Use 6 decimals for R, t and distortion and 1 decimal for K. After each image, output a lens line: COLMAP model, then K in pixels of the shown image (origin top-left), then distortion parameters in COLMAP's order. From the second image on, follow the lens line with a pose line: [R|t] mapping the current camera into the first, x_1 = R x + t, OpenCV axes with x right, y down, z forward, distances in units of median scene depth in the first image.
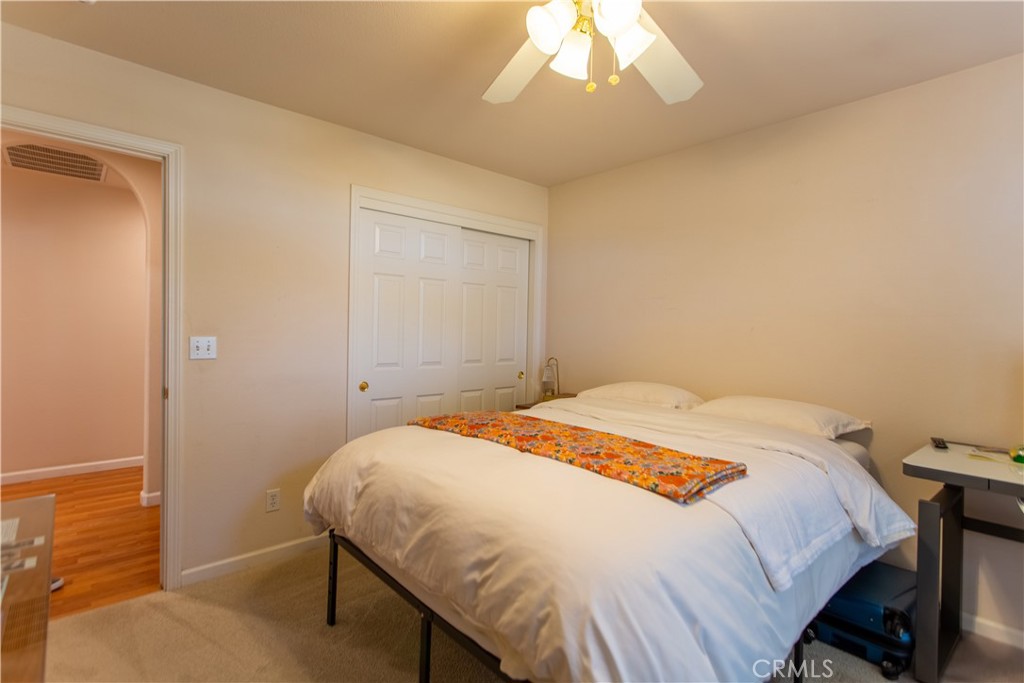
lens RADIAL K [[482.3, 0, 496.4], [0, 482.3, 332.8], [0, 0, 1]] dist [0.008880, 0.000260]
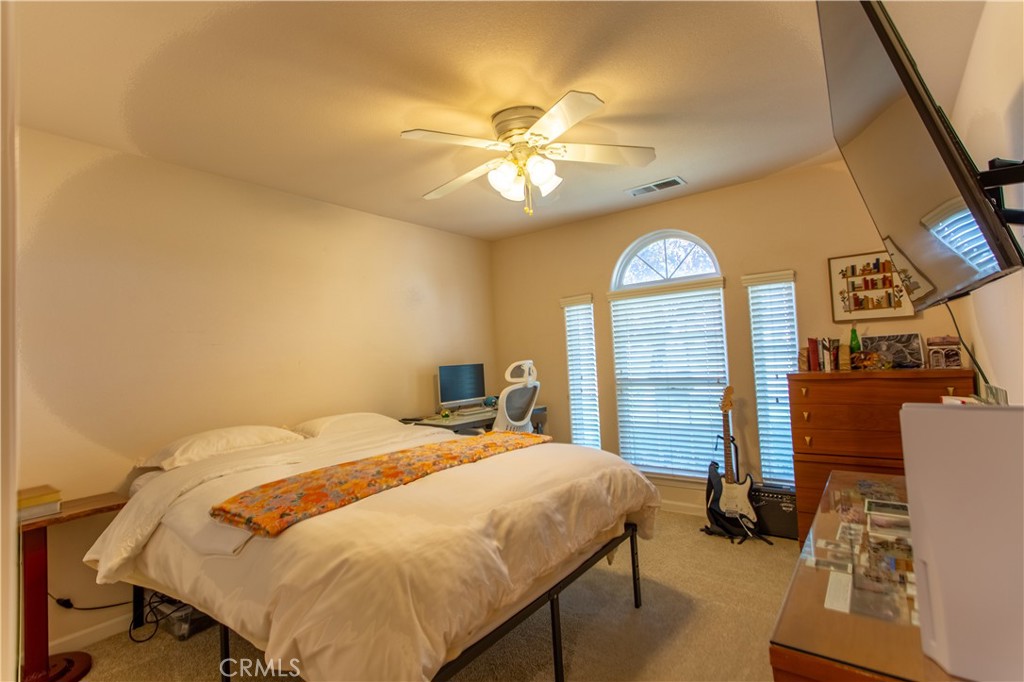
lens RADIAL K [[482.3, 0, 516.0], [0, 482.3, 335.8], [0, 0, 1]] dist [0.008880, 0.000260]
pose [[-0.191734, 0.026609, 0.981086, -1.372592], [0.046723, 0.998746, -0.017957, -0.046435], [-0.980334, 0.042396, -0.192737, 1.336058]]
